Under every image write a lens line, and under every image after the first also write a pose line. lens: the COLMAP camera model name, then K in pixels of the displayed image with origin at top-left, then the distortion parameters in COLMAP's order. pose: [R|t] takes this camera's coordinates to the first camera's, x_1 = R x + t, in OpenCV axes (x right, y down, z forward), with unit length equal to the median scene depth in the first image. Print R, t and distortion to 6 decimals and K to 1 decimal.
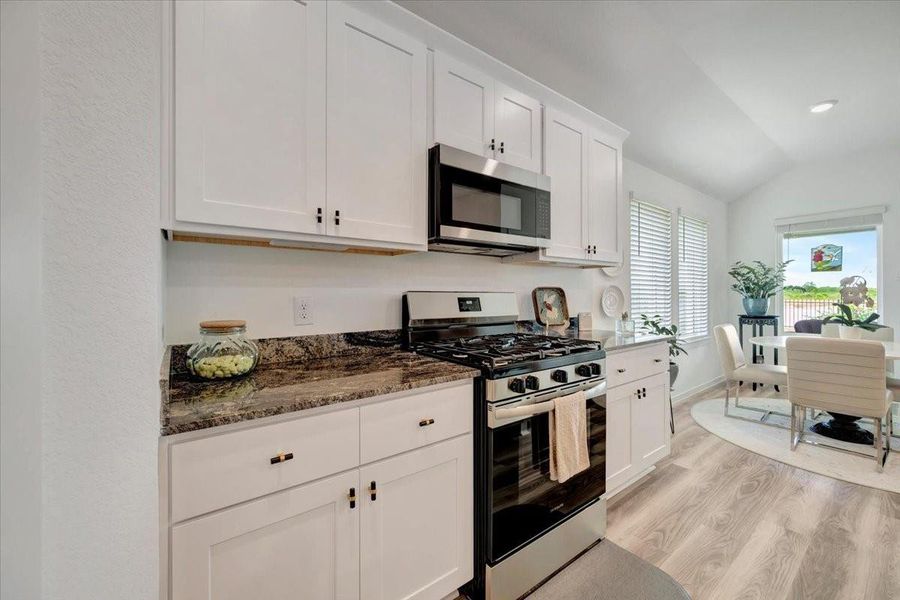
lens RADIAL K [[356.2, 0, 451.2], [0, 356.2, 295.6], [0, 0, 1]] dist [-0.001053, -0.000193]
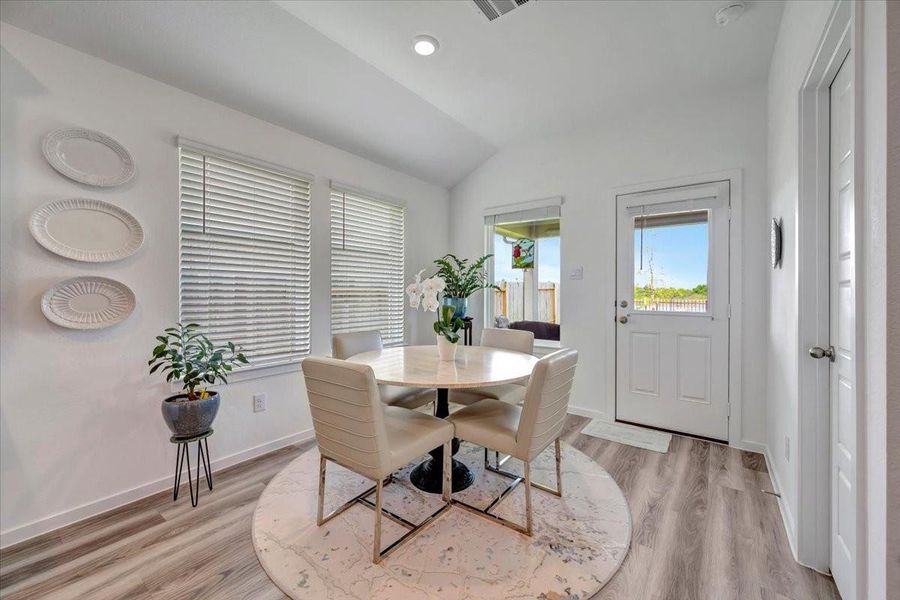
lens RADIAL K [[359.4, 0, 451.2], [0, 359.4, 290.7], [0, 0, 1]] dist [-0.000242, -0.000032]
pose [[0.960478, 0.010027, 0.278177, 1.177594], [-0.008129, 0.999935, -0.007974, -0.004914], [-0.278239, 0.005398, 0.960497, 0.321123]]
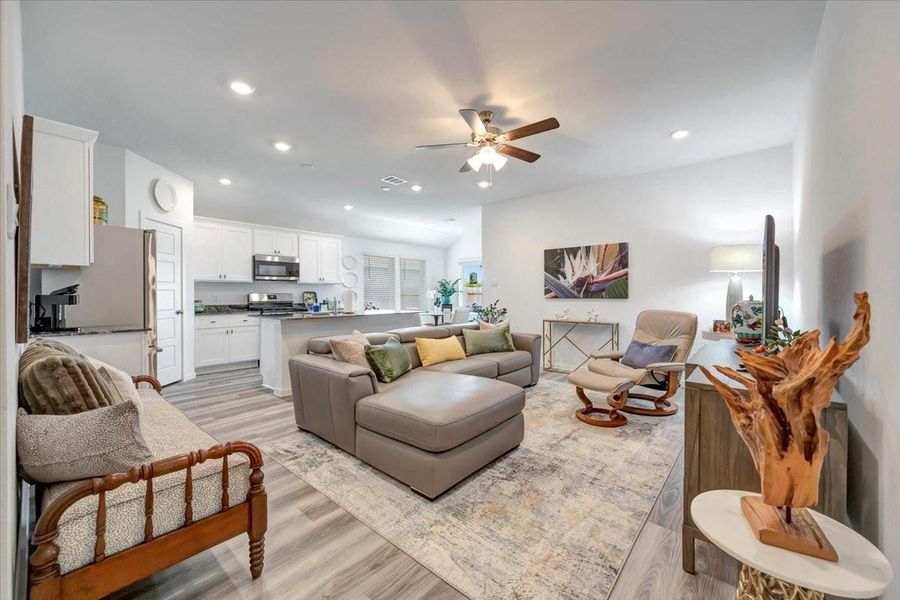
lens RADIAL K [[356.2, 0, 451.2], [0, 356.2, 295.6], [0, 0, 1]] dist [-0.001053, -0.000193]
pose [[0.977709, -0.001213, 0.209962, 0.837898], [0.001668, 0.999997, -0.001989, 0.015882], [-0.209959, 0.002295, 0.977707, -2.190294]]
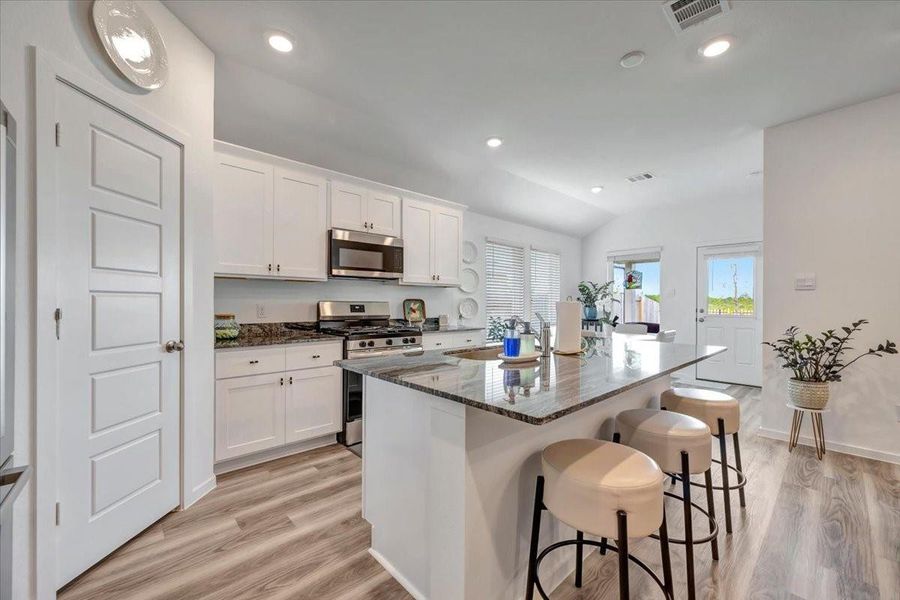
lens RADIAL K [[356.6, 0, 451.8], [0, 356.6, 303.9], [0, 0, 1]] dist [-0.001514, -0.000016]
pose [[0.995277, 0.007218, 0.096809, 0.307283], [-0.007190, 0.999974, -0.000633, -0.001143], [-0.096812, -0.000066, 0.995303, -0.747029]]
